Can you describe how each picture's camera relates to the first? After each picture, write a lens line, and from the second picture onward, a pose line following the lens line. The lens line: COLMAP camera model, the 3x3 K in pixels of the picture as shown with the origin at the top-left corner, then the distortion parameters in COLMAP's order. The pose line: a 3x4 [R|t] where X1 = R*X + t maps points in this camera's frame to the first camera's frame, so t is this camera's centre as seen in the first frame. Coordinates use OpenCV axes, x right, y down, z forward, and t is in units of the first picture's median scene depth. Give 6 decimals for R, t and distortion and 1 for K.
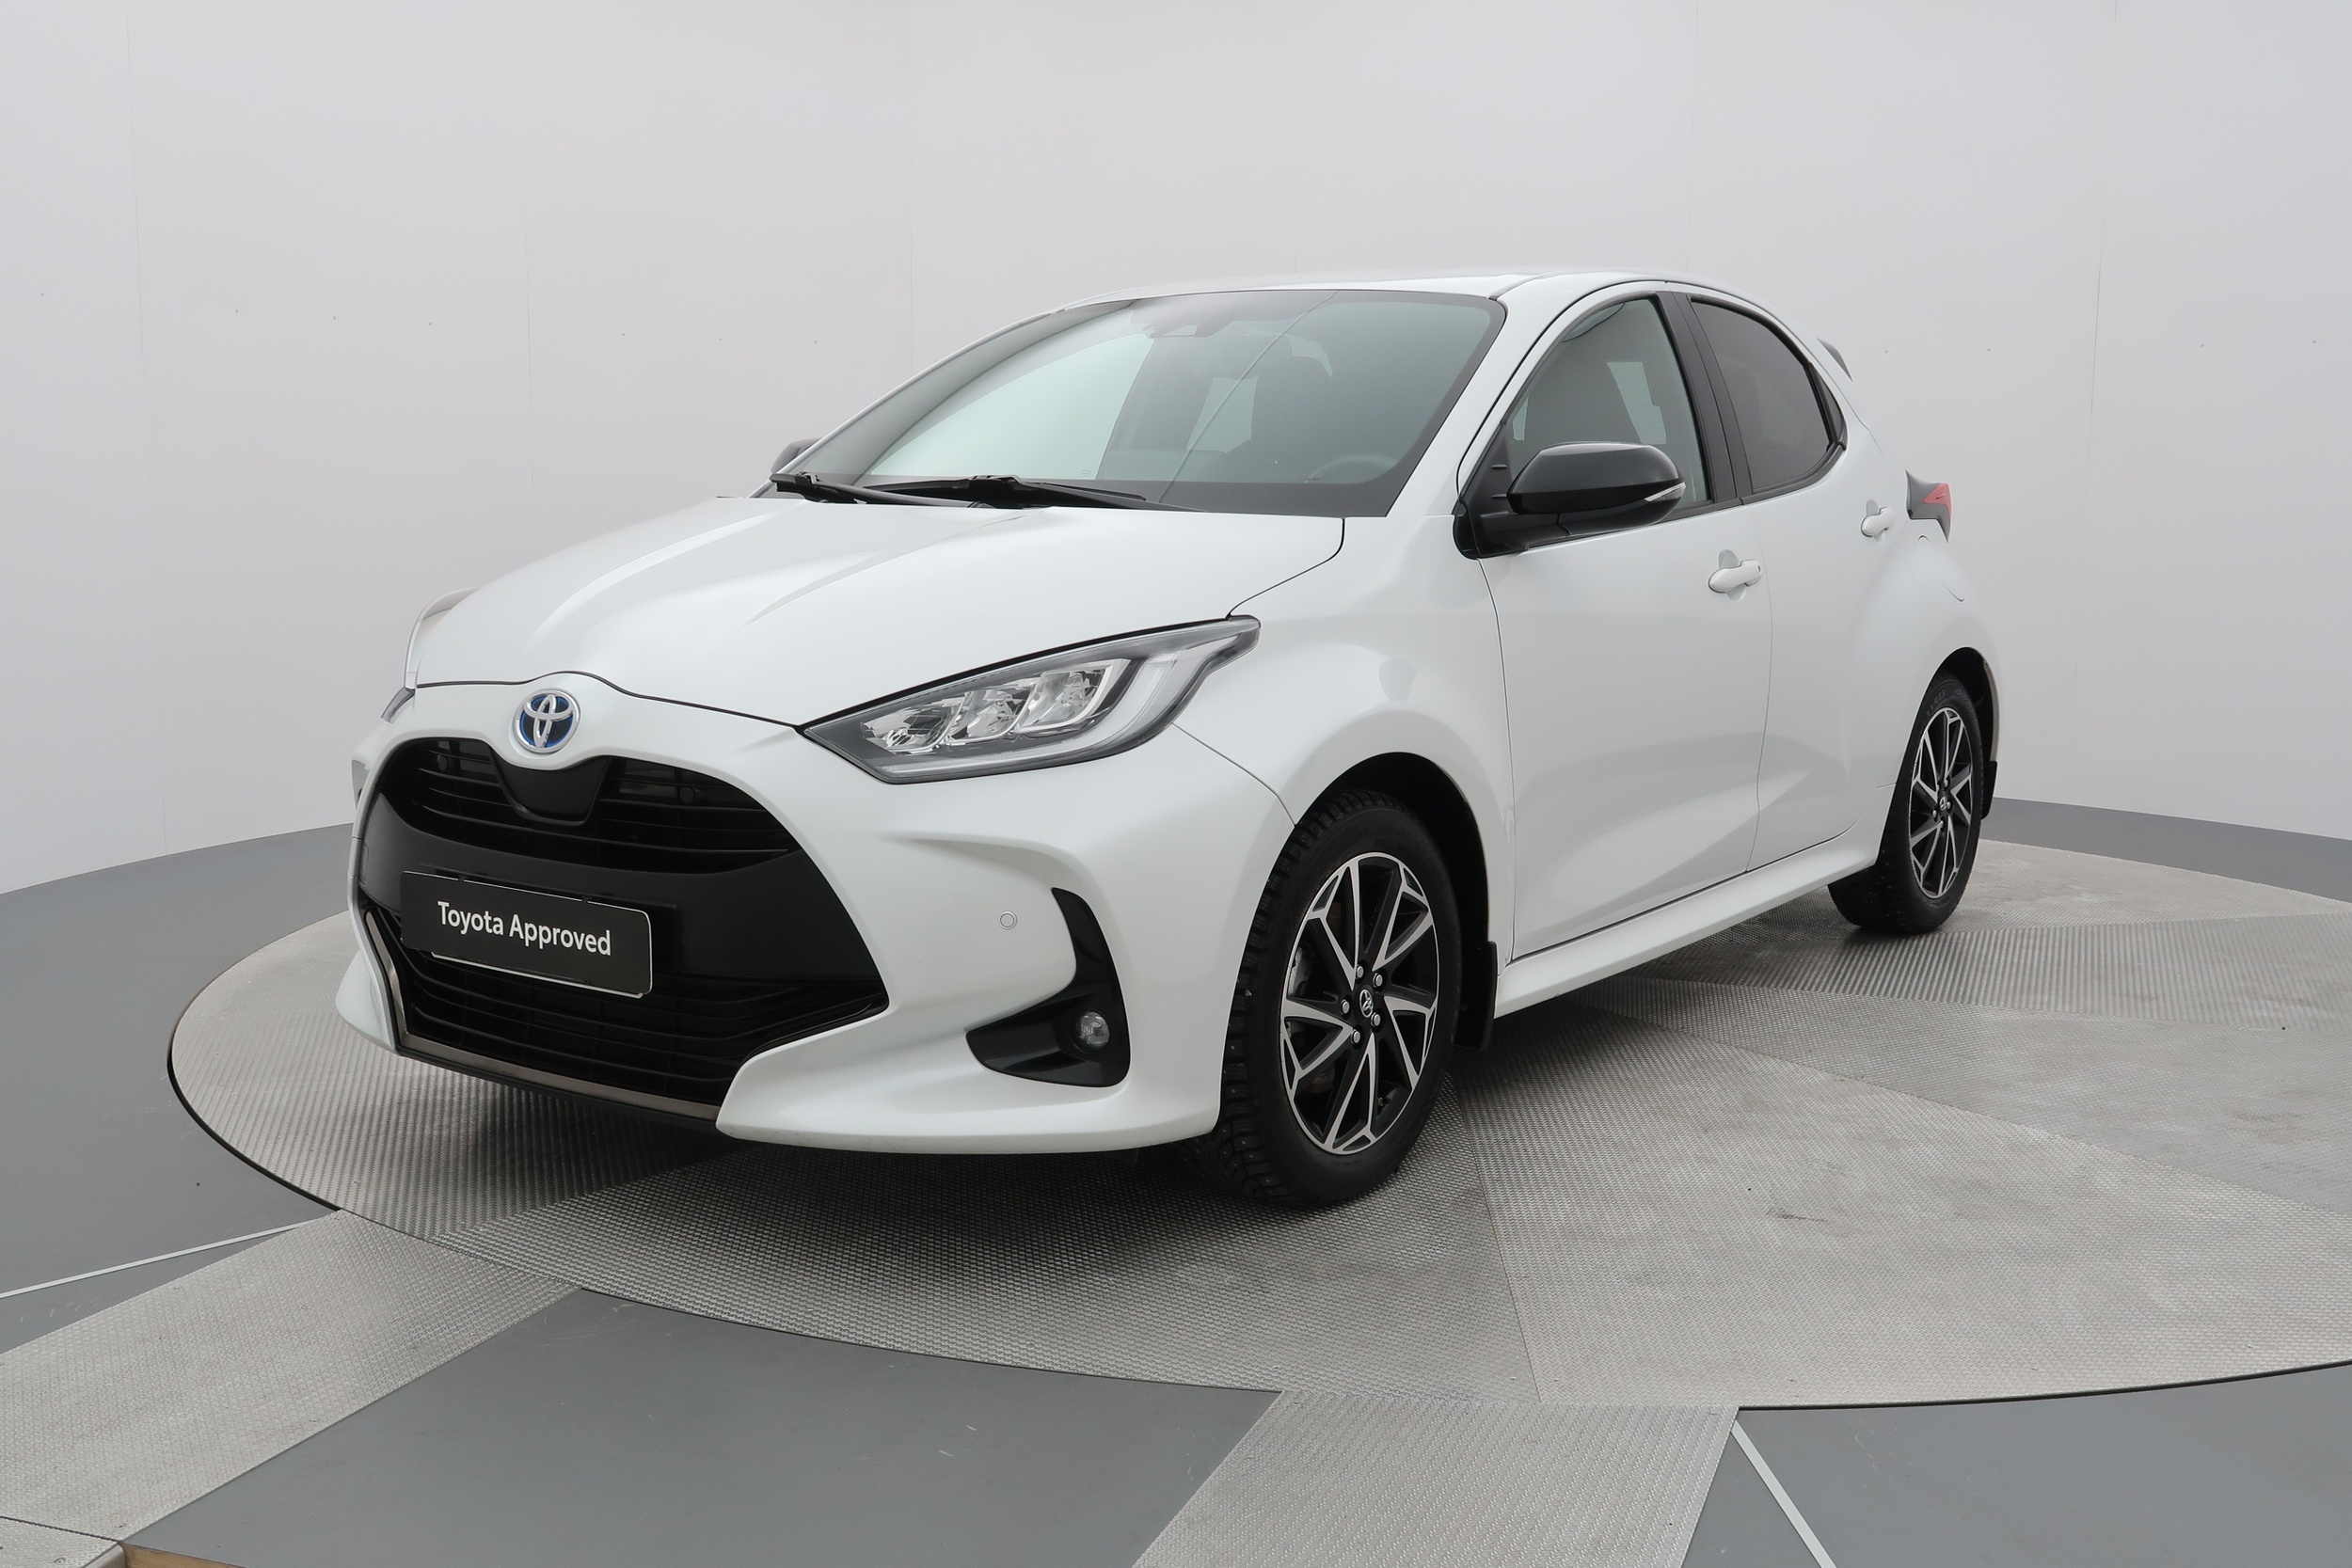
lens RADIAL K [[2453.0, 0, 1187.3], [0, 2453.0, 781.5], [0, 0, 1]] dist [-0.001573, 0.000000]
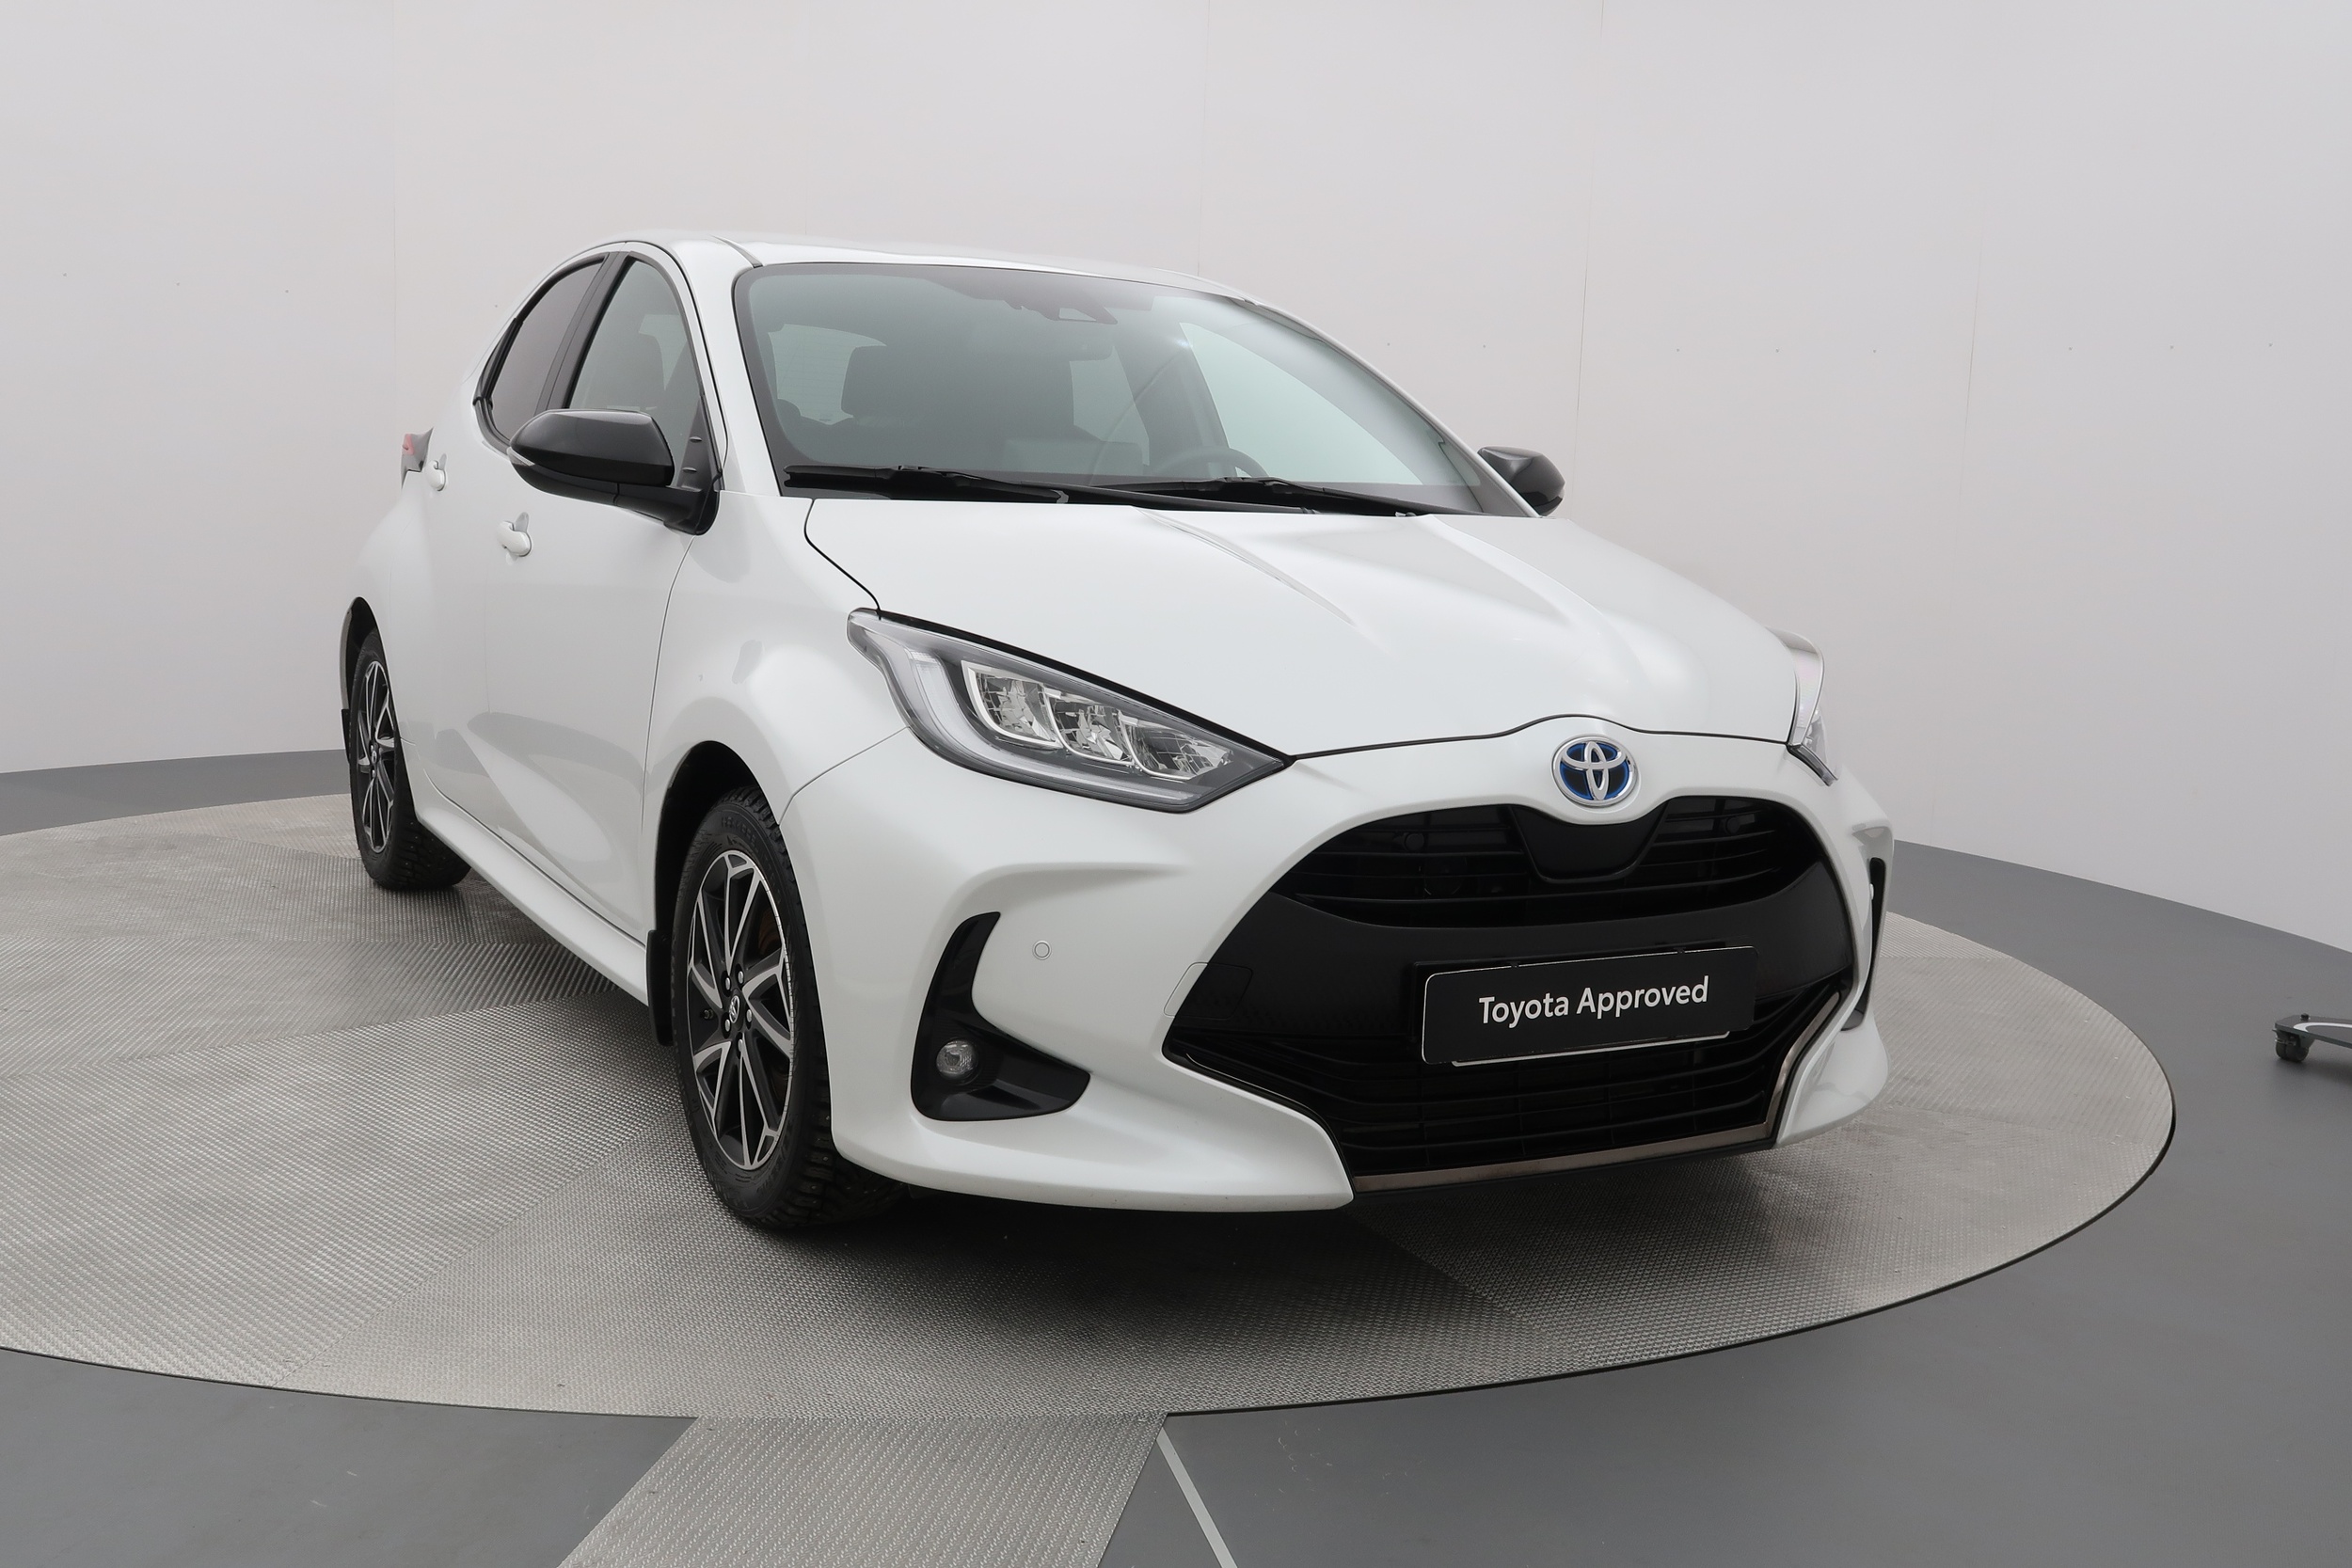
lens RADIAL K [[2453.0, 0, 1165.8], [0, 2453.0, 742.1], [0, 0, 1]] dist [-0.001573, 0.000000]
pose [[0.434770, -0.105923, 0.894290, -1.146686], [0.083002, 0.993545, 0.077326, -0.119225], [-0.896708, 0.040609, 0.440755, 0.740913]]
